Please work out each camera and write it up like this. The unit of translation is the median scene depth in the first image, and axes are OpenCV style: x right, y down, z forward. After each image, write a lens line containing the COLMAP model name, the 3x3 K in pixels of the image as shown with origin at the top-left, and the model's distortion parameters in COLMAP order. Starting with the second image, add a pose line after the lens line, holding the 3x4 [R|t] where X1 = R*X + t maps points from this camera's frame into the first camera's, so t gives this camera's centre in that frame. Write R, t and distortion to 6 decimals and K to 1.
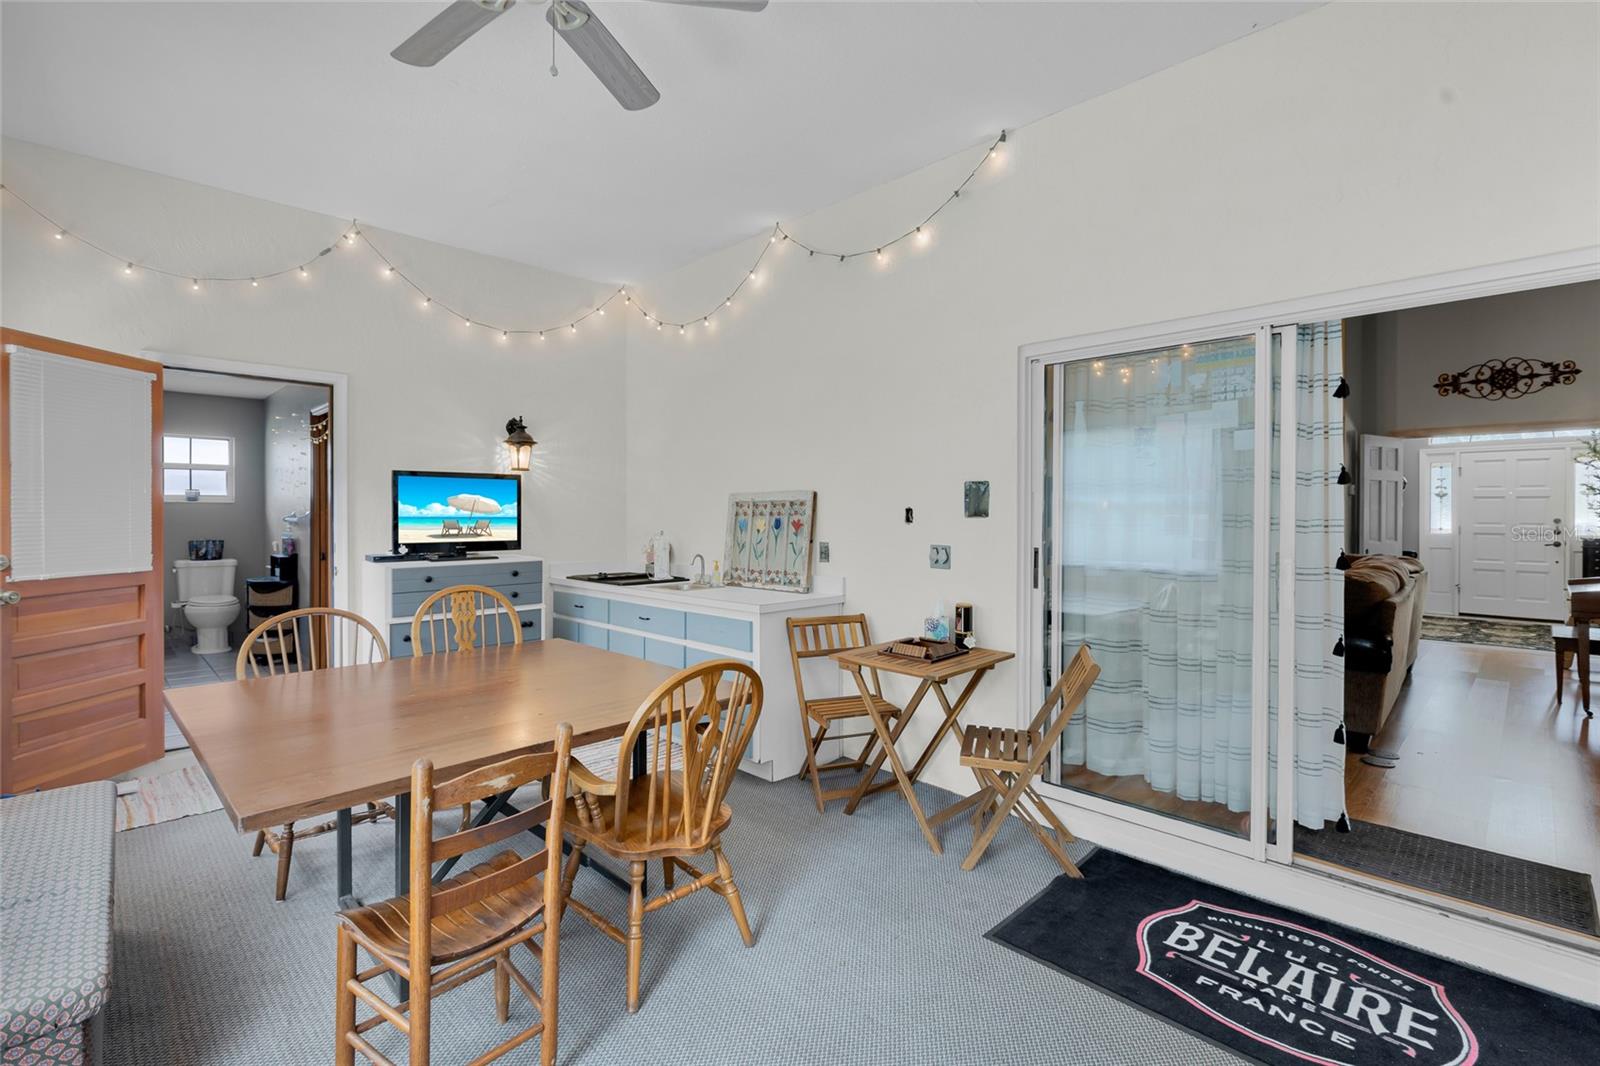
lens RADIAL K [[674.3, 0, 795.5], [0, 674.3, 520.6], [0, 0, 1]] dist [-0.004744, -0.000422]
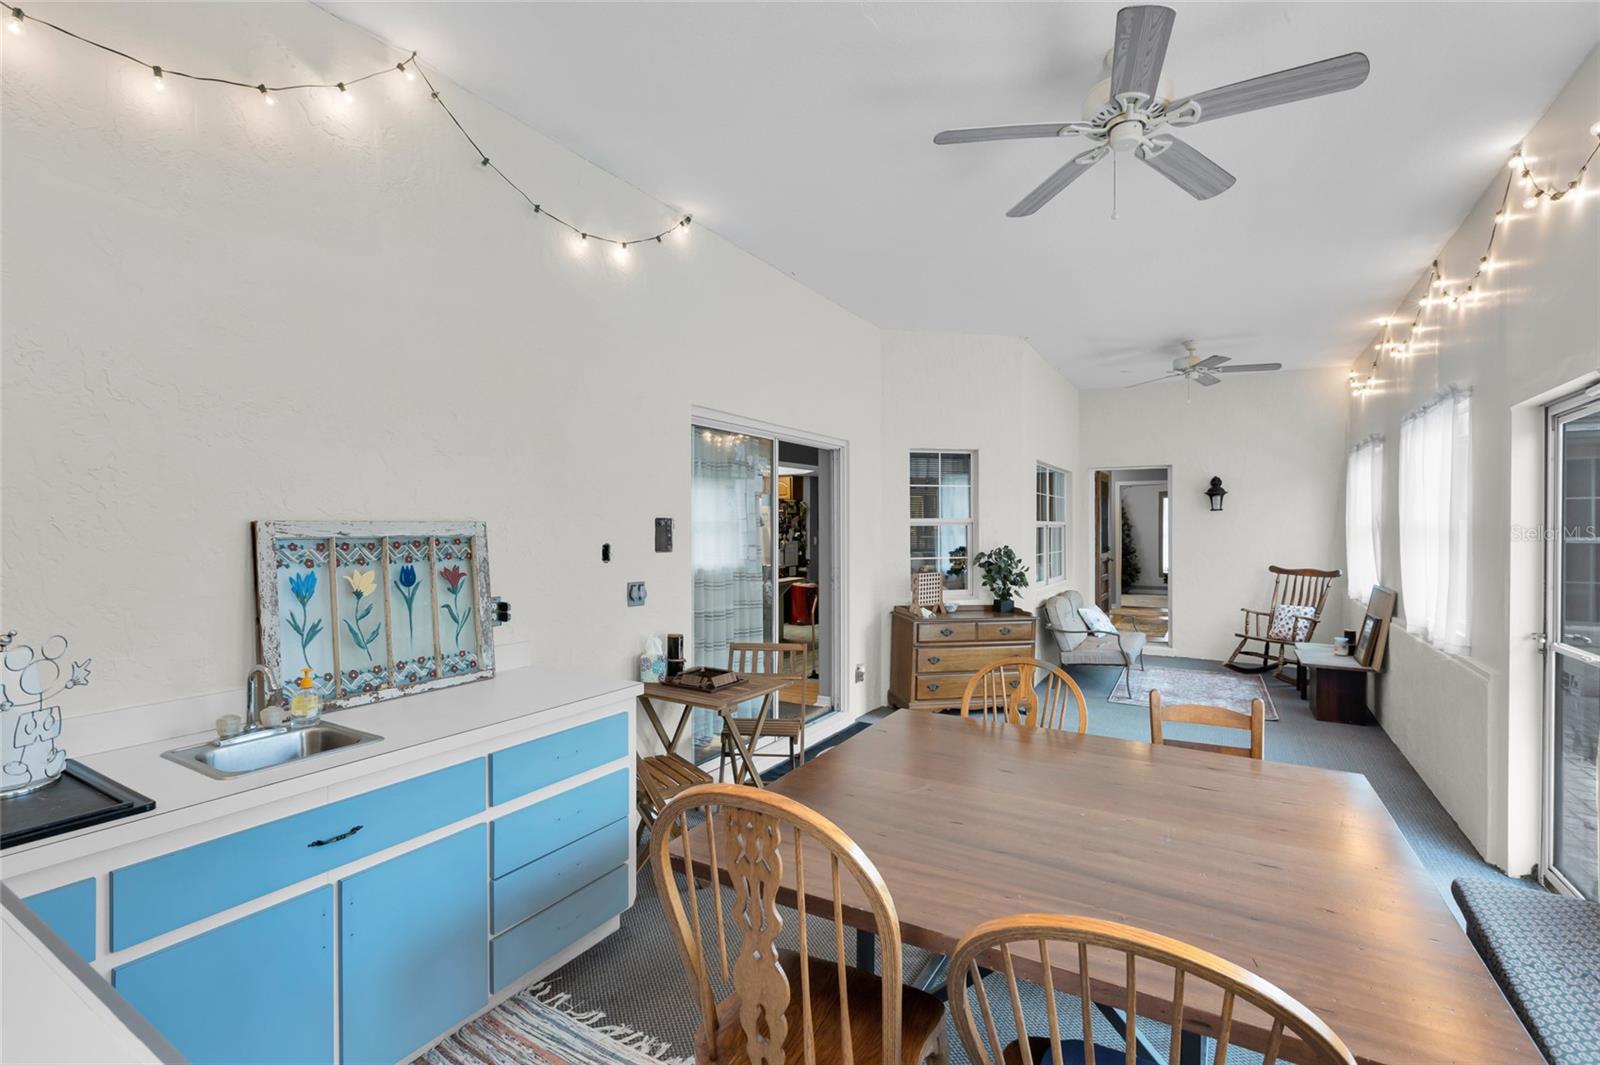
lens RADIAL K [[719.6, 0, 793.1], [0, 719.6, 524.9], [0, 0, 1]] dist [-0.003534, -0.000251]
pose [[-0.209616, -0.002371, 0.977781, -1.195300], [0.009023, 0.999950, 0.004359, -0.067524], [-0.977742, 0.009736, -0.209584, 1.400779]]
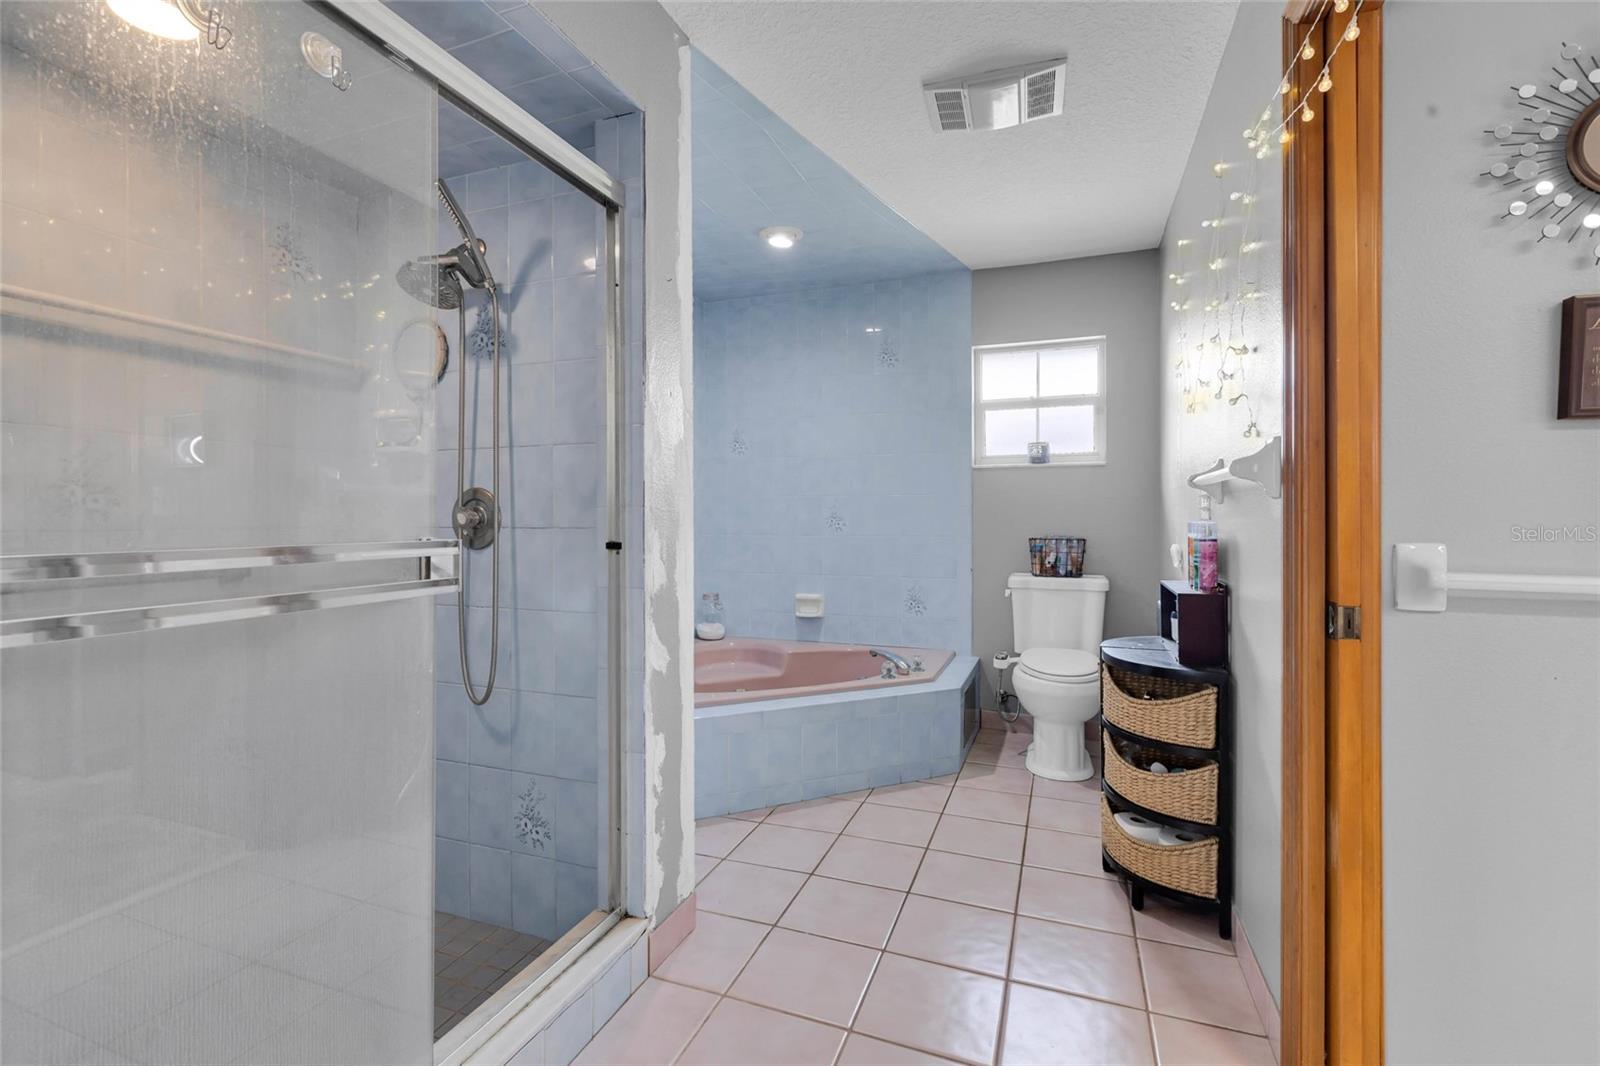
lens RADIAL K [[719.6, 0, 789.2], [0, 719.6, 518.3], [0, 0, 1]] dist [-0.003534, -0.000251]
pose [[0.389030, -0.001579, -0.921224, -0.439578], [-0.002385, 0.999993, -0.002722, 0.015737], [0.921222, 0.003256, 0.389024, 0.583650]]
